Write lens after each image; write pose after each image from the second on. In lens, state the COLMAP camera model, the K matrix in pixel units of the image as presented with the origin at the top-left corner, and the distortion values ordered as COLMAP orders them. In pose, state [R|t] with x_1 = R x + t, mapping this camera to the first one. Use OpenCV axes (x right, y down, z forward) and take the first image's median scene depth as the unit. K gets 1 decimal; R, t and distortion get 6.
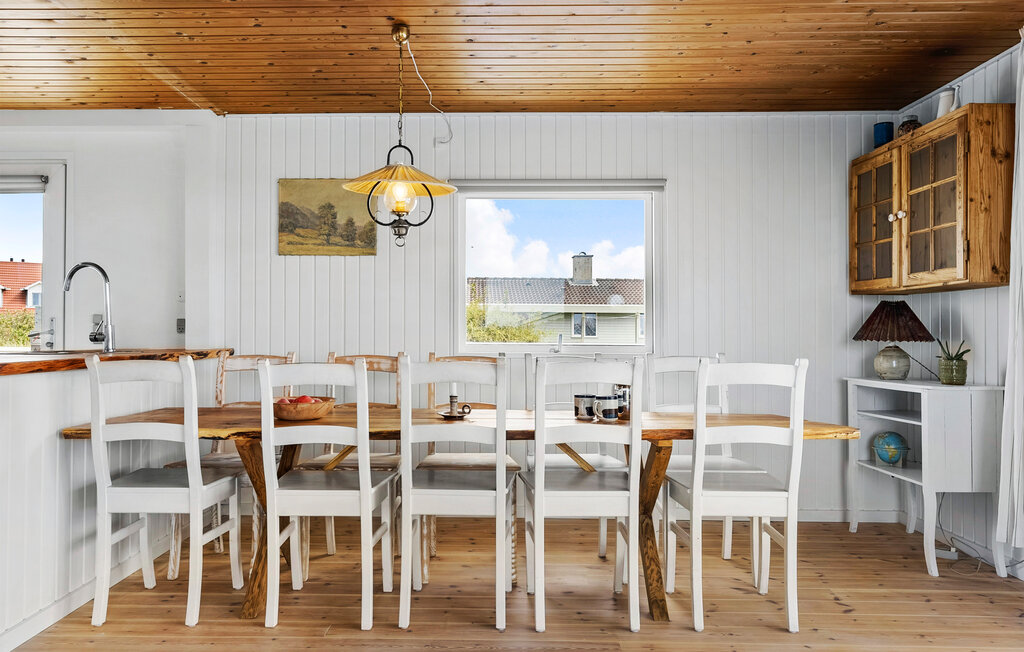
lens RADIAL K [[721.6, 0, 509.2], [0, 721.6, 324.4], [0, 0, 1]] dist [-0.006203, 0.003417]
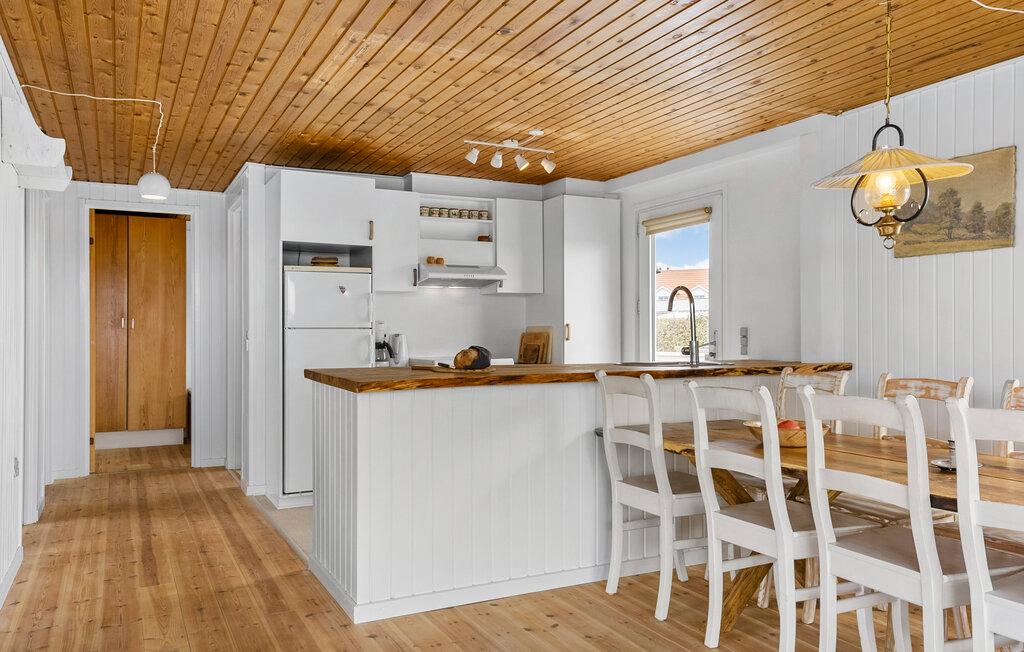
lens RADIAL K [[770.0, 0, 513.6], [0, 770.0, 324.8], [0, 0, 1]] dist [0.025473, 0.004880]
pose [[0.467472, -0.012457, -0.883920, 0.314697], [0.015637, 0.999861, -0.005821, -0.017851], [0.883870, -0.011101, 0.467601, 0.159181]]
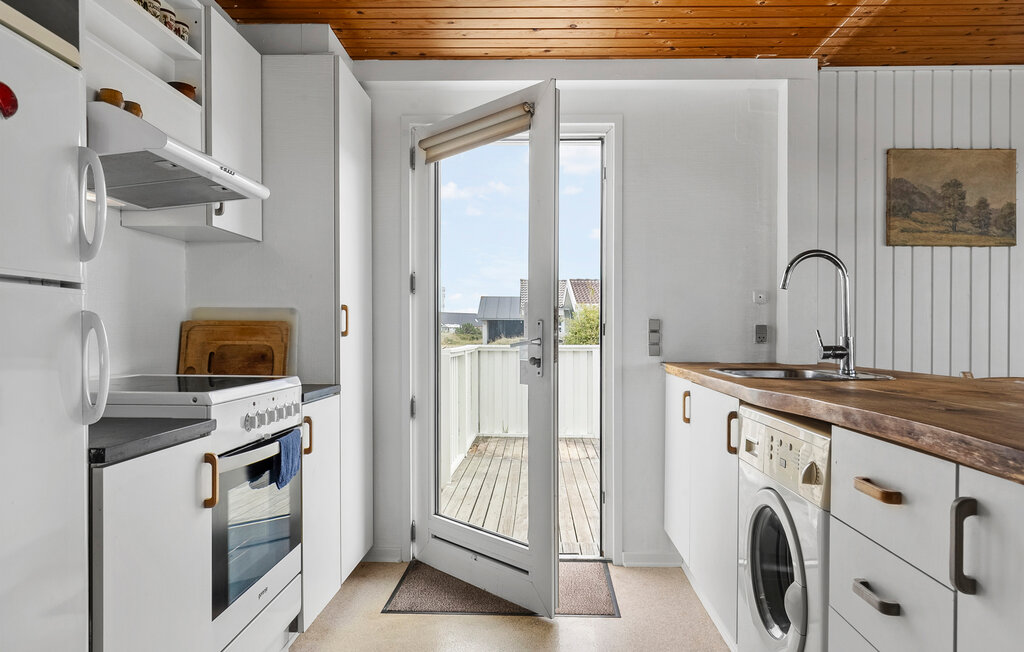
lens RADIAL K [[652.6, 0, 513.4], [0, 652.6, 334.6], [0, 0, 1]] dist [-0.002169, 0.001050]
pose [[0.999697, 0.005840, -0.023915, -0.764068], [-0.005321, 0.999750, 0.021700, -0.012314], [0.024036, -0.021566, 0.999478, 0.289496]]
